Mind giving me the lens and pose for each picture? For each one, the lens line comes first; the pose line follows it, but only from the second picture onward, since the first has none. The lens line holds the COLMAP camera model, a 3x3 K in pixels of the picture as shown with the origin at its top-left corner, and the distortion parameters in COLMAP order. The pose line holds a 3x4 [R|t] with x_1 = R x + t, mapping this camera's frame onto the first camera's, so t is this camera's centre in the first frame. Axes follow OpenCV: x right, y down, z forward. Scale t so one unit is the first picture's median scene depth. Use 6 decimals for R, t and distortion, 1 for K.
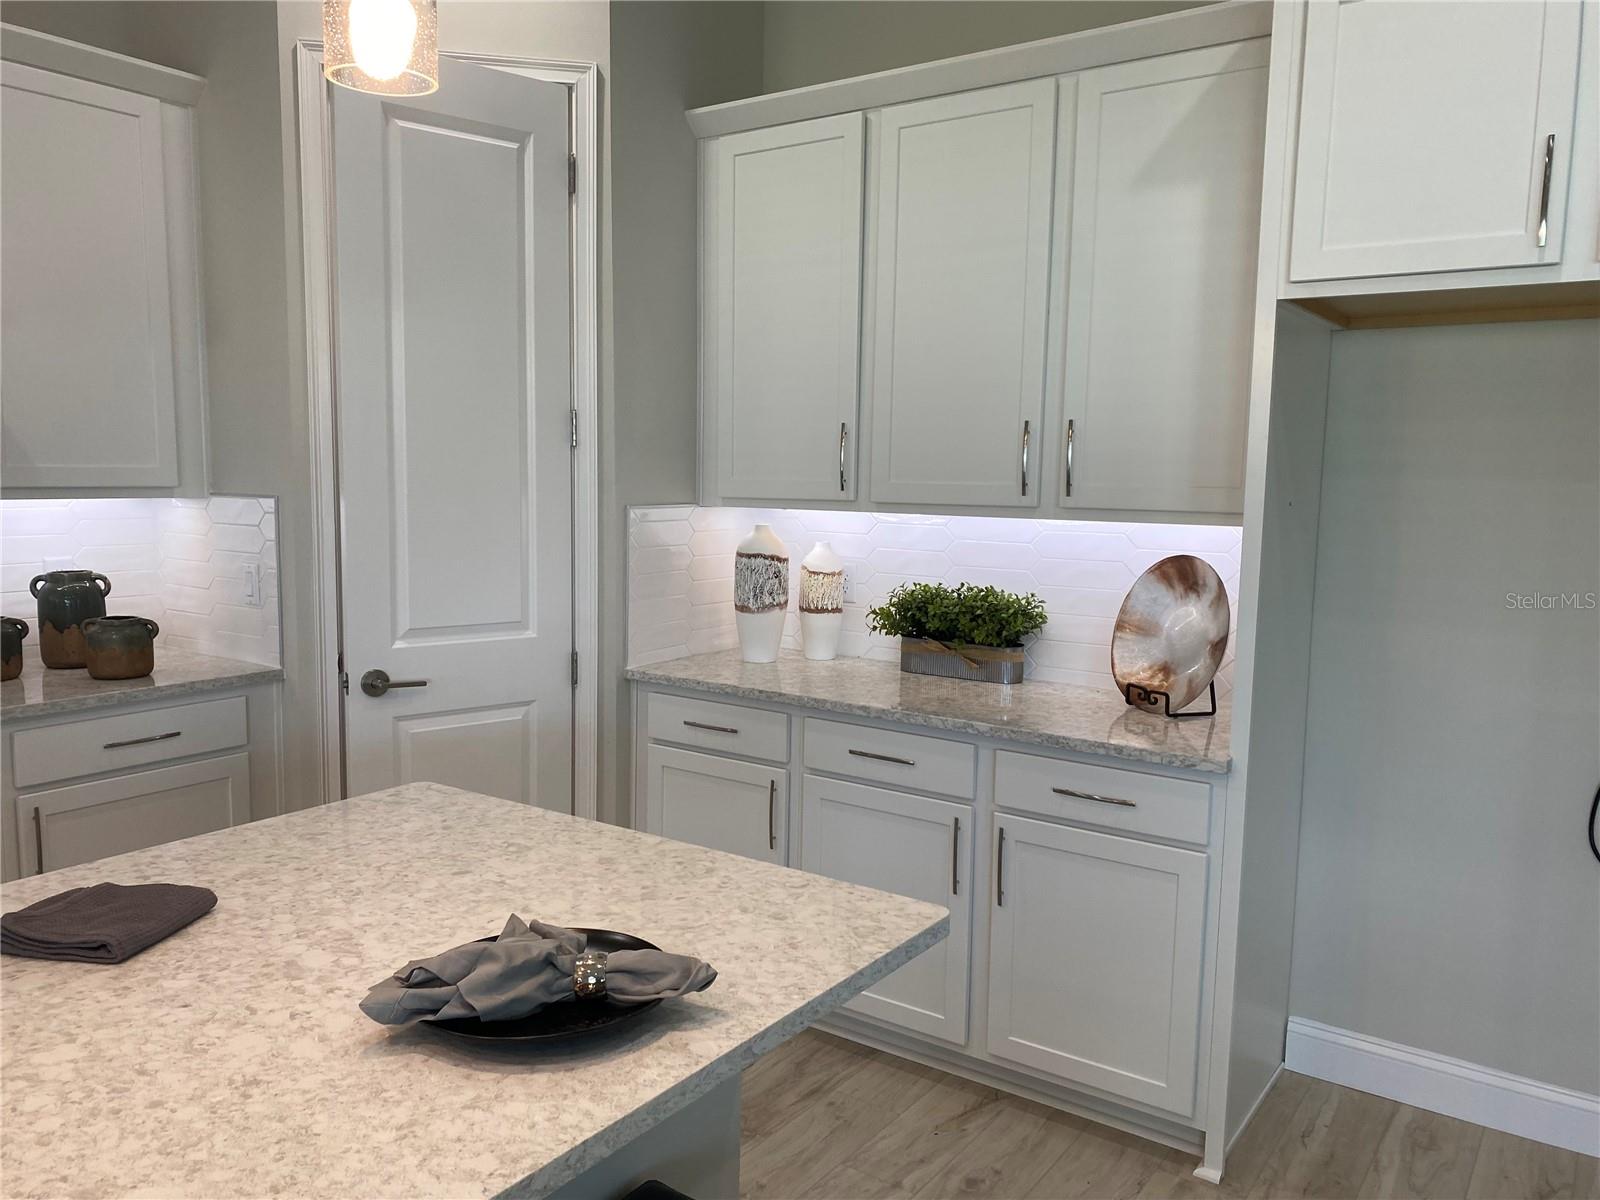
lens RADIAL K [[1220.0, 0, 797.5], [0, 1220.0, 599.3], [0, 0, 1]] dist [0.021108, -0.016506]
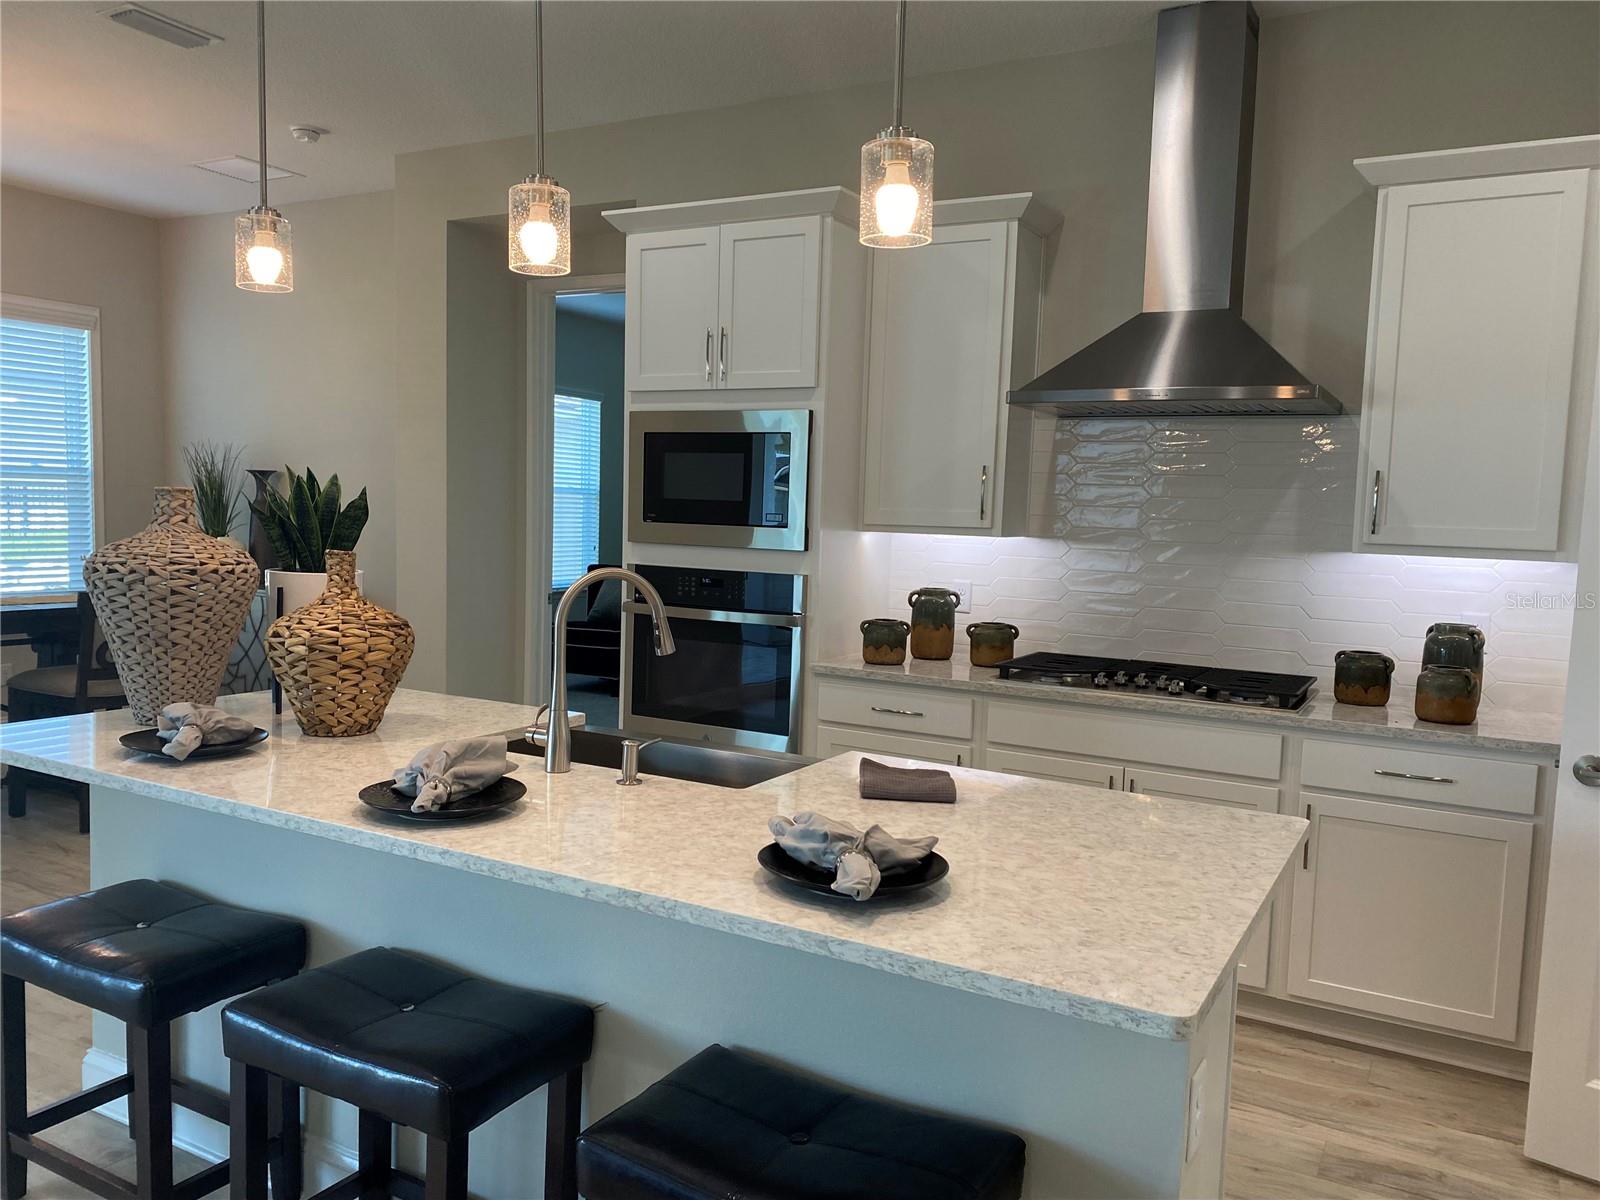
lens RADIAL K [[1220.0, 0, 796.4], [0, 1220.0, 599.5], [0, 0, 1]] dist [0.021108, -0.016506]
pose [[0.103027, 0.071204, -0.992127, 0.916131], [-0.143068, 0.988124, 0.056060, -0.044238], [0.984336, 0.136166, 0.111990, 0.586990]]
